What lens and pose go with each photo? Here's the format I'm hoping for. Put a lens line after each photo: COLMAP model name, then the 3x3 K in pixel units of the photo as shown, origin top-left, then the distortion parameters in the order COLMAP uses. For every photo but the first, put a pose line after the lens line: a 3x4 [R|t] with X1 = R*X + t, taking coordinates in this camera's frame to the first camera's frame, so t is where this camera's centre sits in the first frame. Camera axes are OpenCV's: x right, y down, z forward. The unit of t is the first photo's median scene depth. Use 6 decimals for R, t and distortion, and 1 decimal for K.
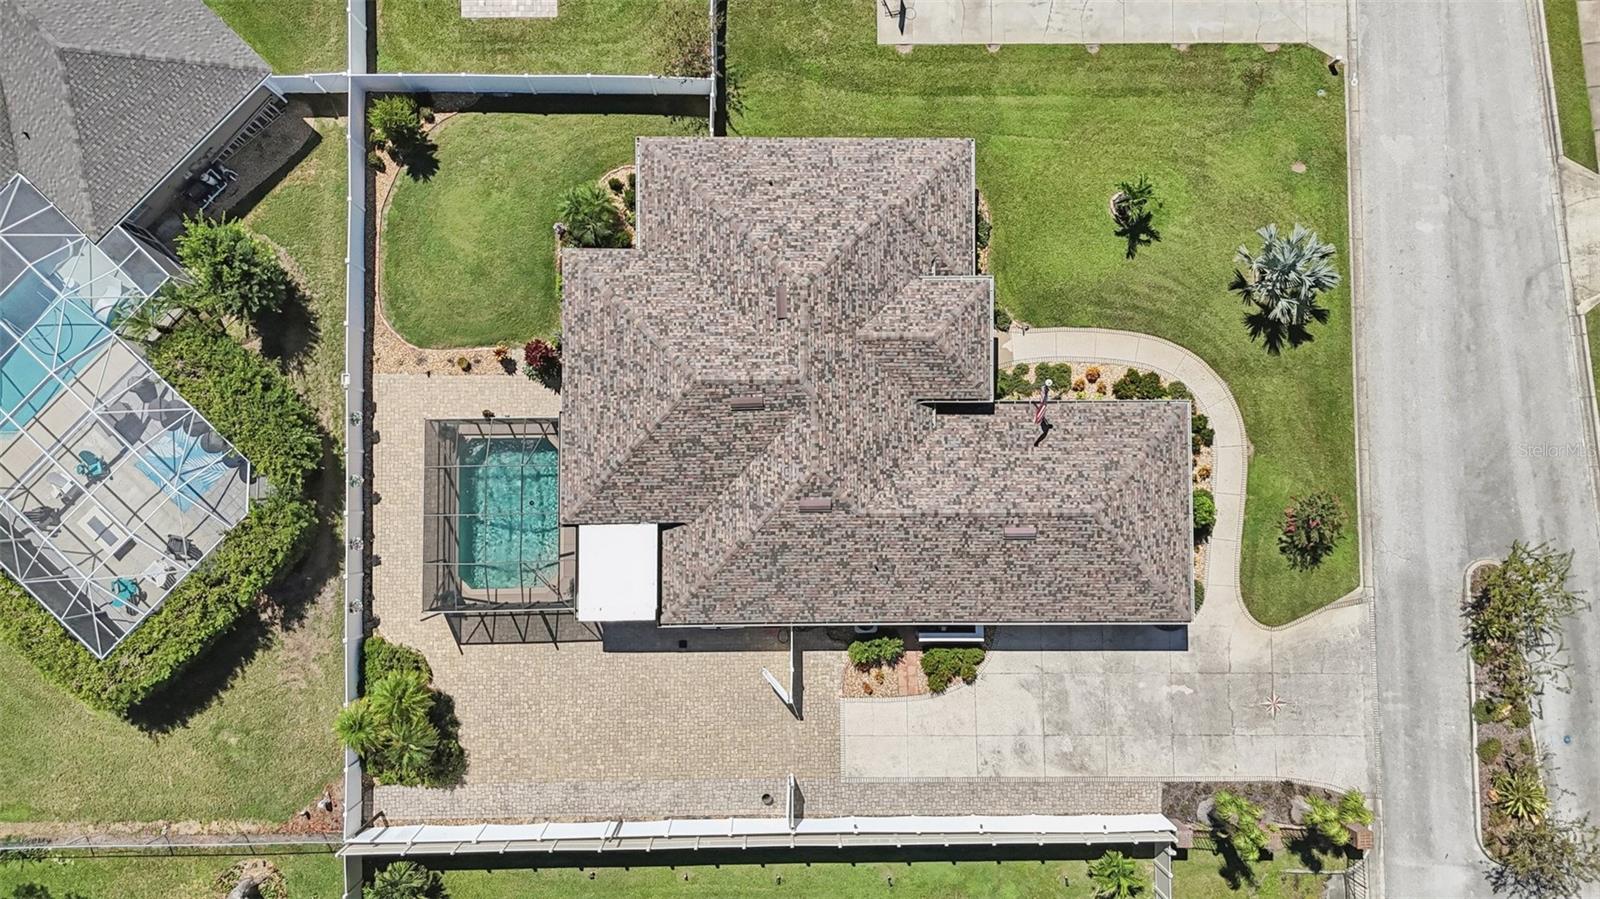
lens RADIAL K [[1161.2, 0, 800.0], [0, 1161.2, 449.5], [0, 0, 1]] dist [0.107007, -0.141248]
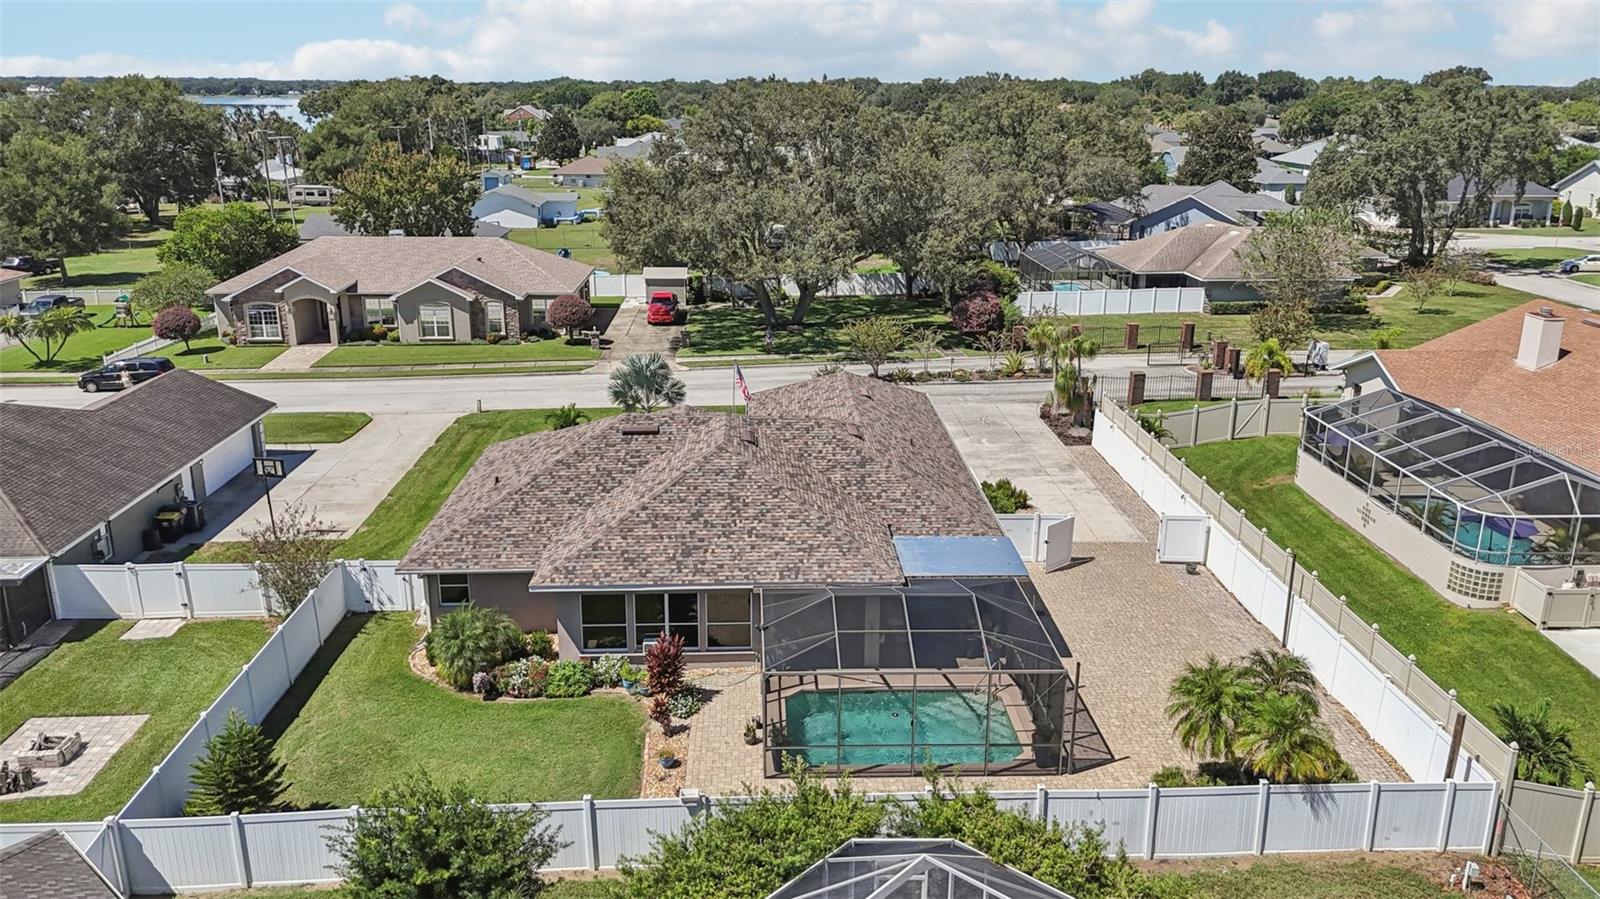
lens RADIAL K [[1161.2, 0, 800.0], [0, 1161.2, 449.5], [0, 0, 1]] dist [0.107007, -0.141248]
pose [[-0.029070, -0.346573, 0.937573, -0.871575], [0.998566, 0.032105, 0.042828, -0.037873], [-0.044944, 0.937474, 0.345143, 0.670334]]
